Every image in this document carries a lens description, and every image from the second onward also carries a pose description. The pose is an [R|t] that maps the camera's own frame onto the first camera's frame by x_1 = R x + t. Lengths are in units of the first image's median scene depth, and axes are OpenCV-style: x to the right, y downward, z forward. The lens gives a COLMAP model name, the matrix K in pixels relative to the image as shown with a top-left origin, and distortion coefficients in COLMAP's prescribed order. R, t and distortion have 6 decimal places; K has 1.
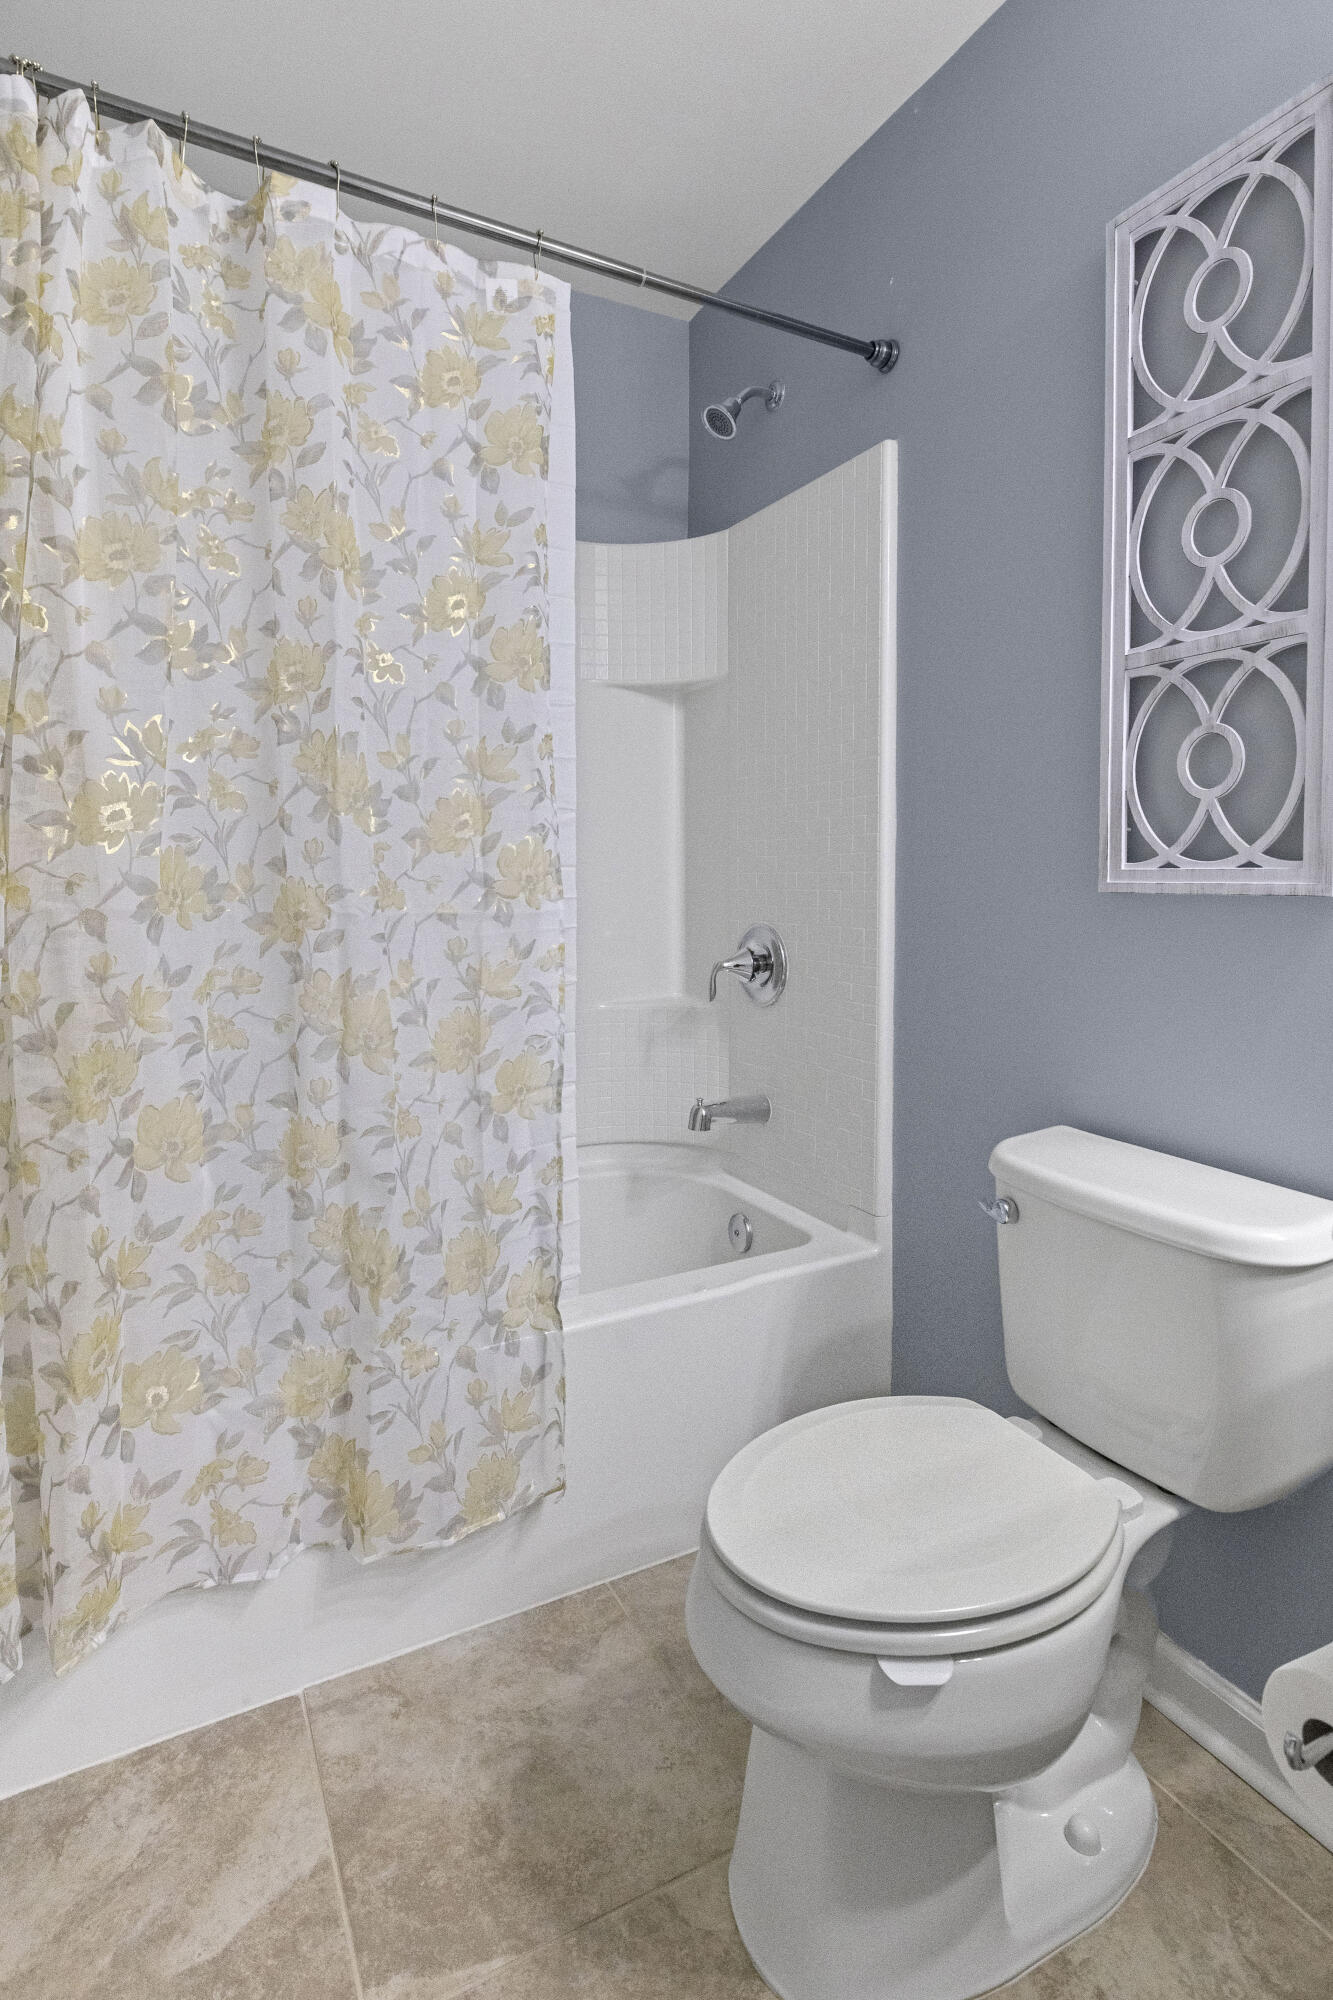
lens RADIAL K [[910.7, 0, 659.4], [0, 910.7, 985.0], [0, 0, 1]] dist [0.004974, -0.002356]
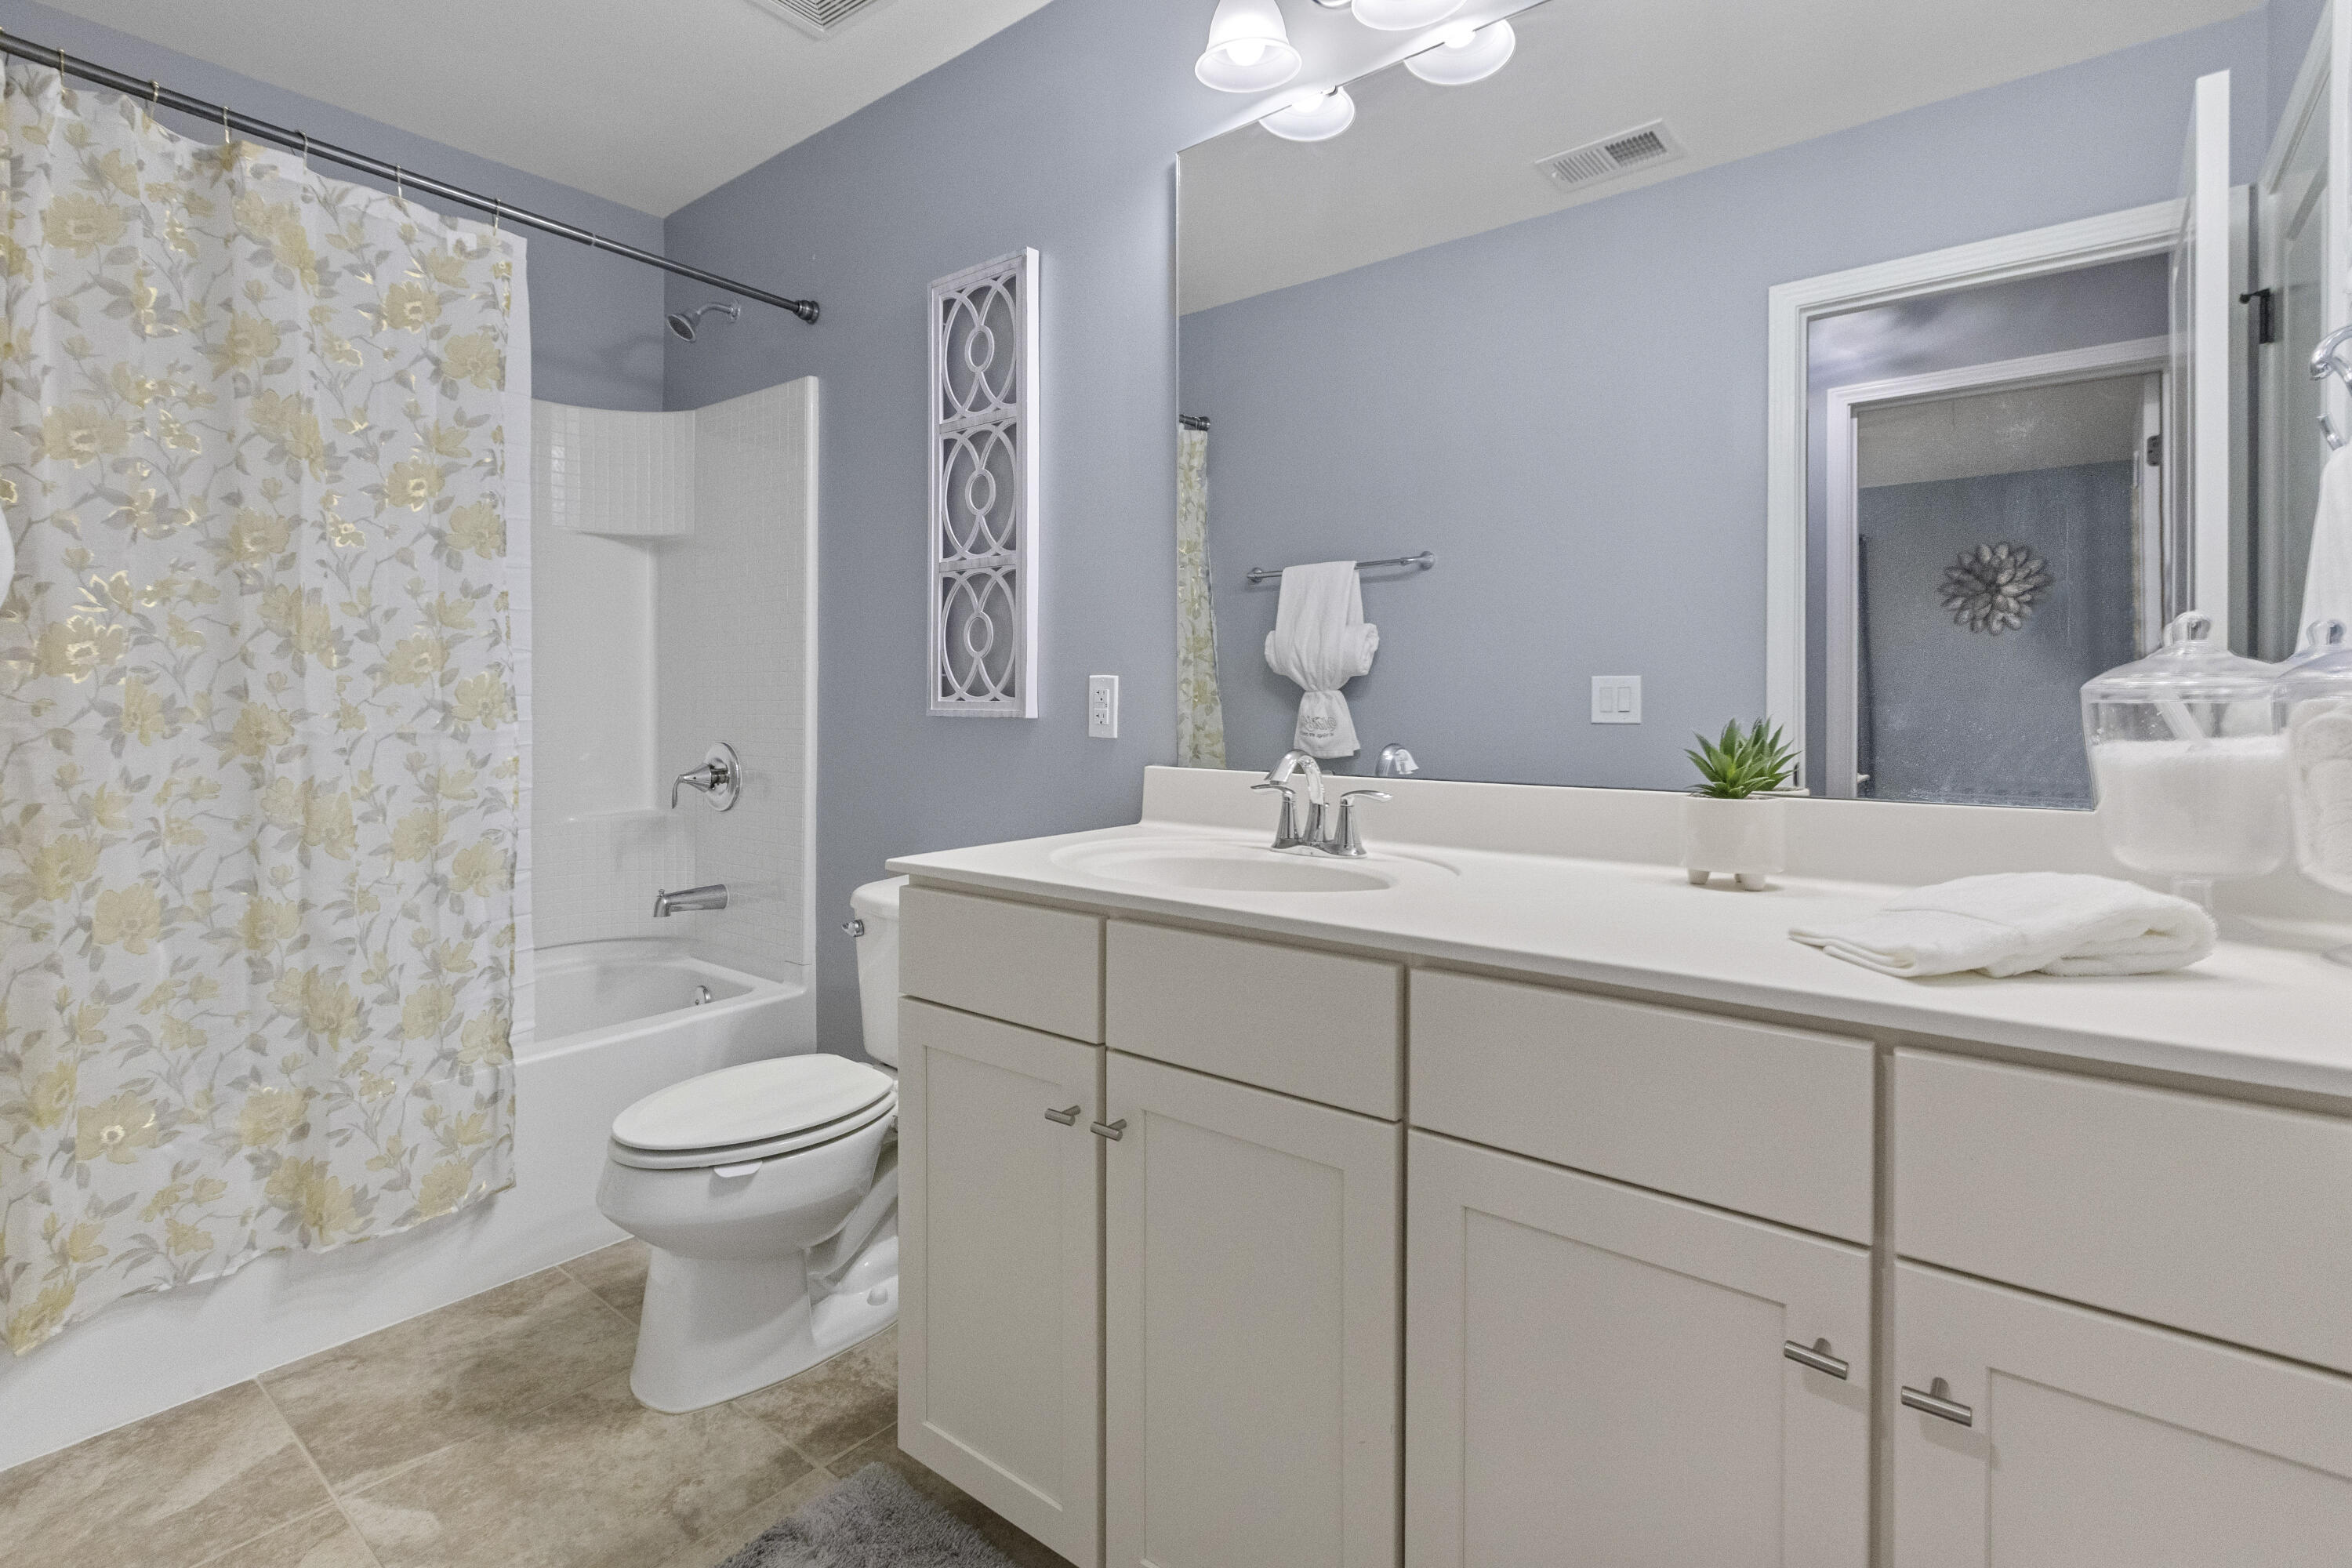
lens RADIAL K [[1070.9, 0, 1180.9], [0, 1070.9, 750.0], [0, 0, 1]] dist [0.004974, -0.002356]
pose [[0.920033, -0.010941, 0.391688, 0.172596], [0.040353, 0.996941, -0.066938, 0.089428], [-0.389758, 0.077391, 0.917660, -0.785061]]
